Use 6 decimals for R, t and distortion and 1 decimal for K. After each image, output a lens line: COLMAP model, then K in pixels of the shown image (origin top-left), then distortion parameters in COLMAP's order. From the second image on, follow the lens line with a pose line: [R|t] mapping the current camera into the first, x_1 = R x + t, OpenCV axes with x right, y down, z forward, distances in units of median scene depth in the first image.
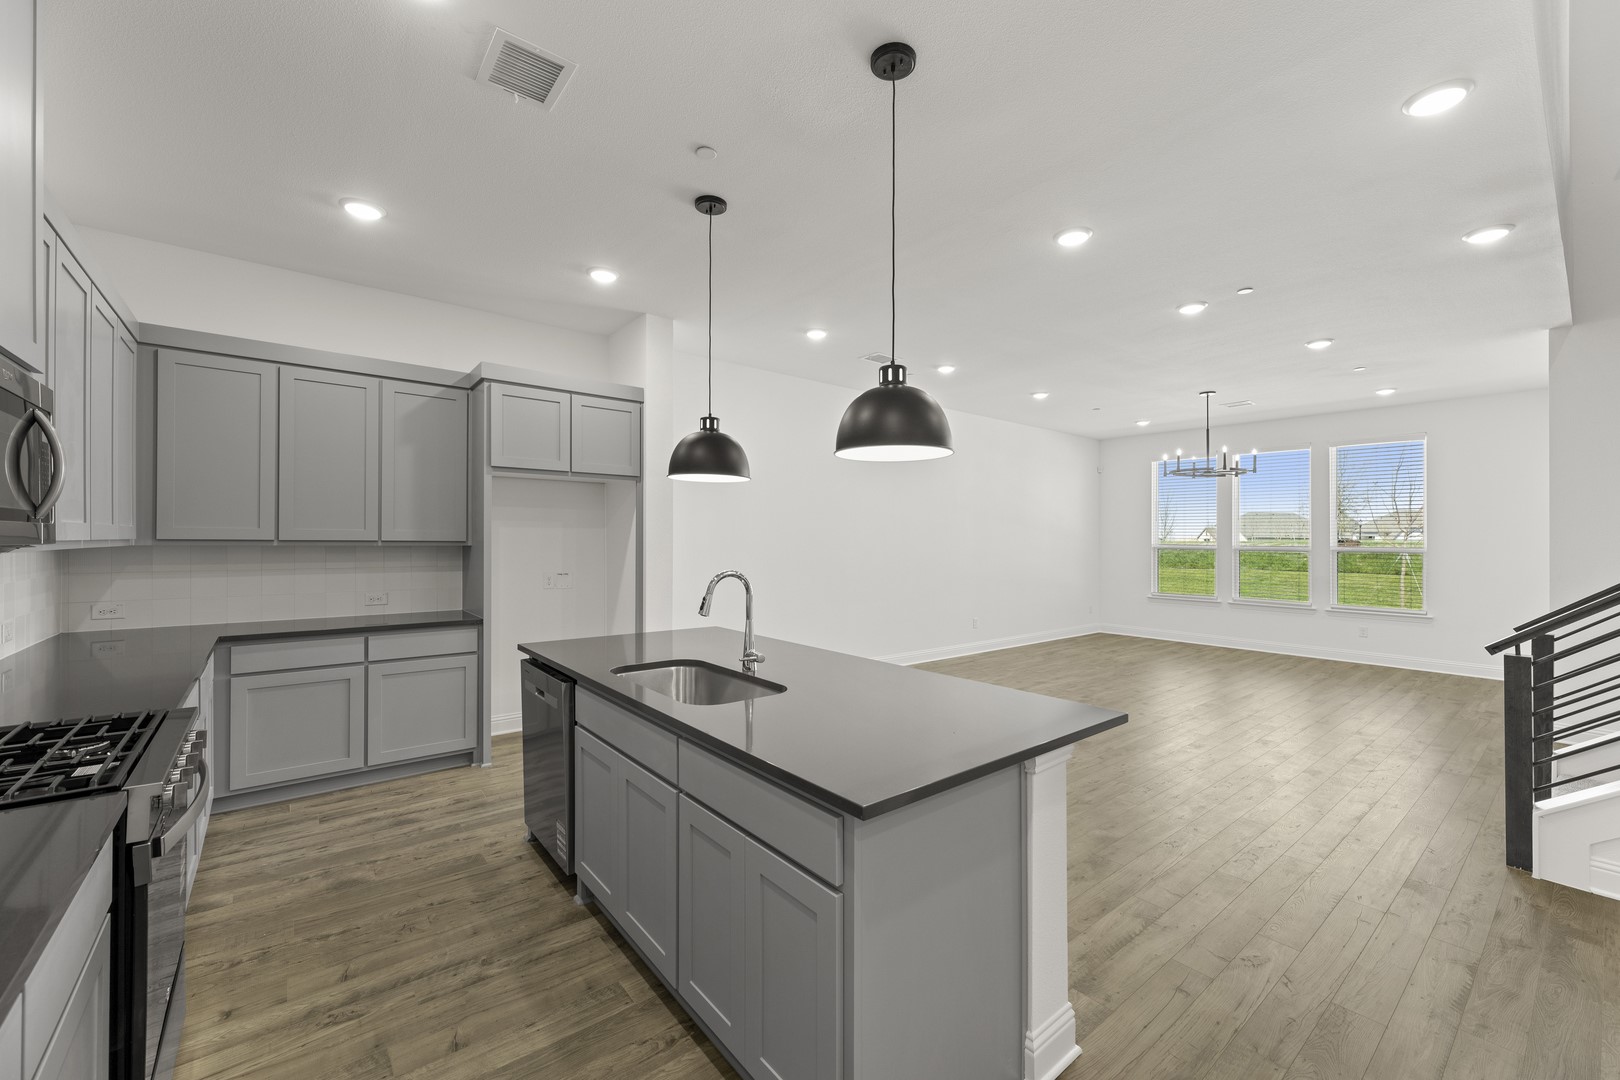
lens RADIAL K [[640.9, 0, 800.7], [0, 640.9, 534.7], [0, 0, 1]] dist [-0.000250, -0.000048]
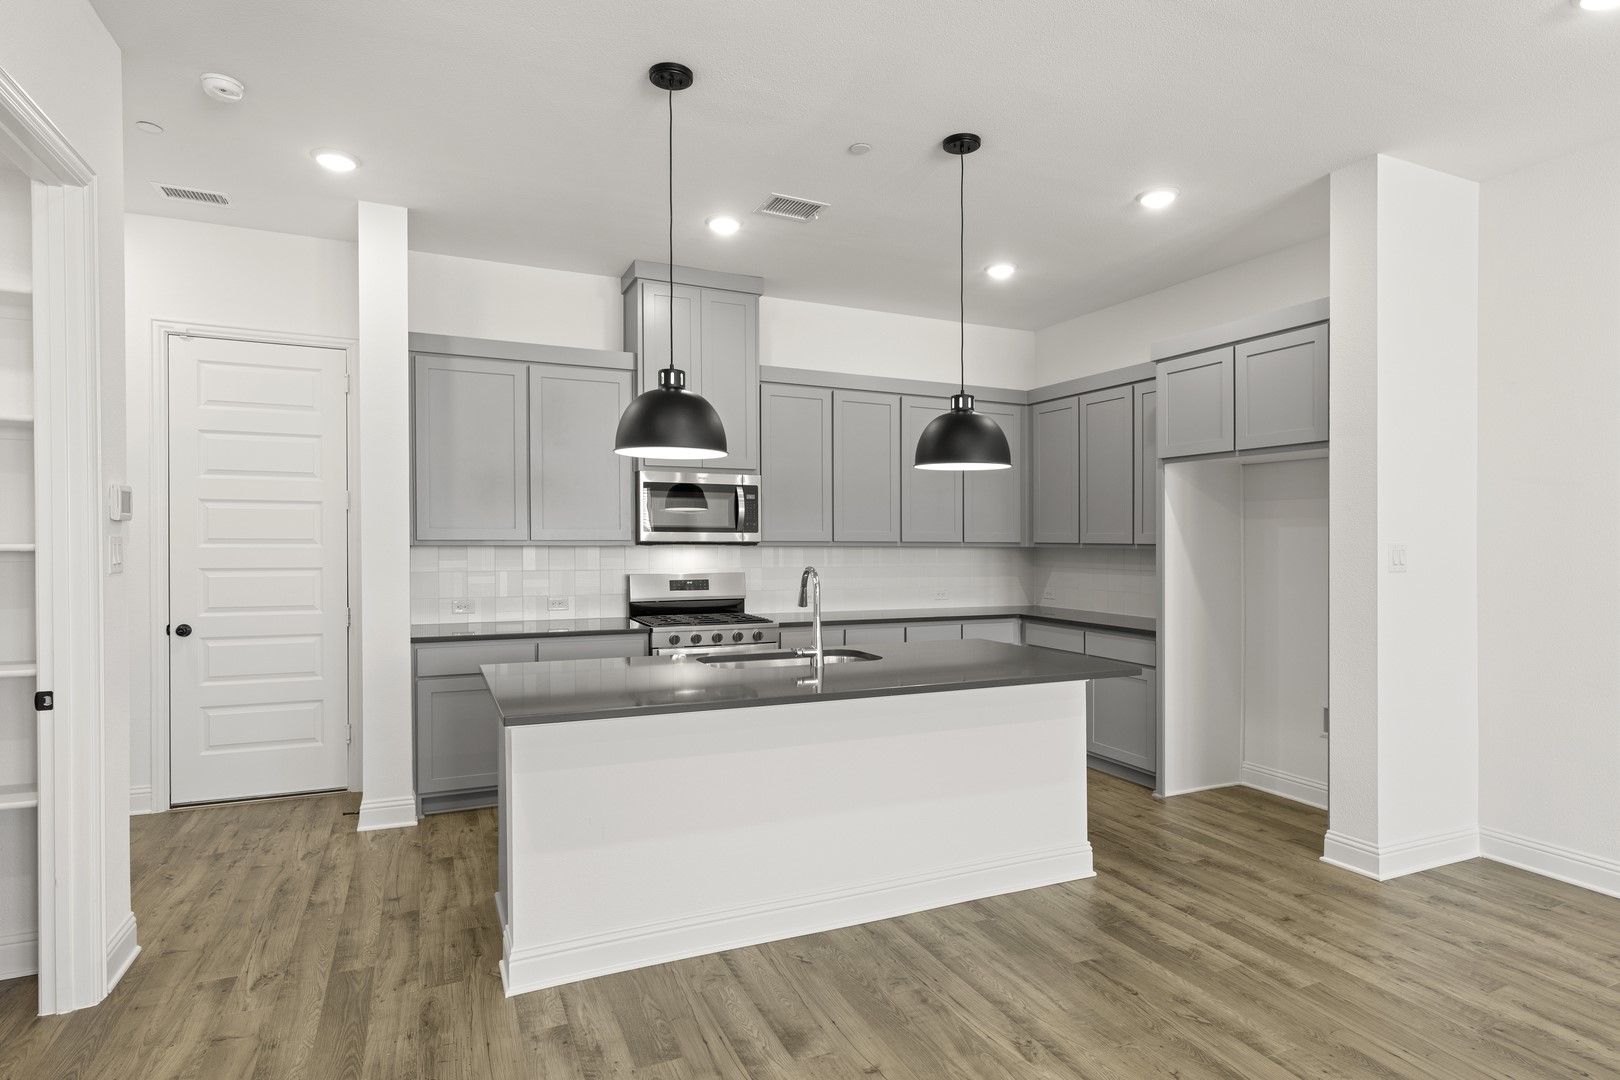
lens RADIAL K [[870.8, 0, 841.0], [0, 870.8, 542.7], [0, 0, 1]] dist [-0.000502, 0.000753]
pose [[-0.218212, -0.001249, -0.975901, 0.929034], [0.001156, 0.999998, -0.001538, 0.011305], [0.975901, -0.001464, -0.218210, 0.987281]]
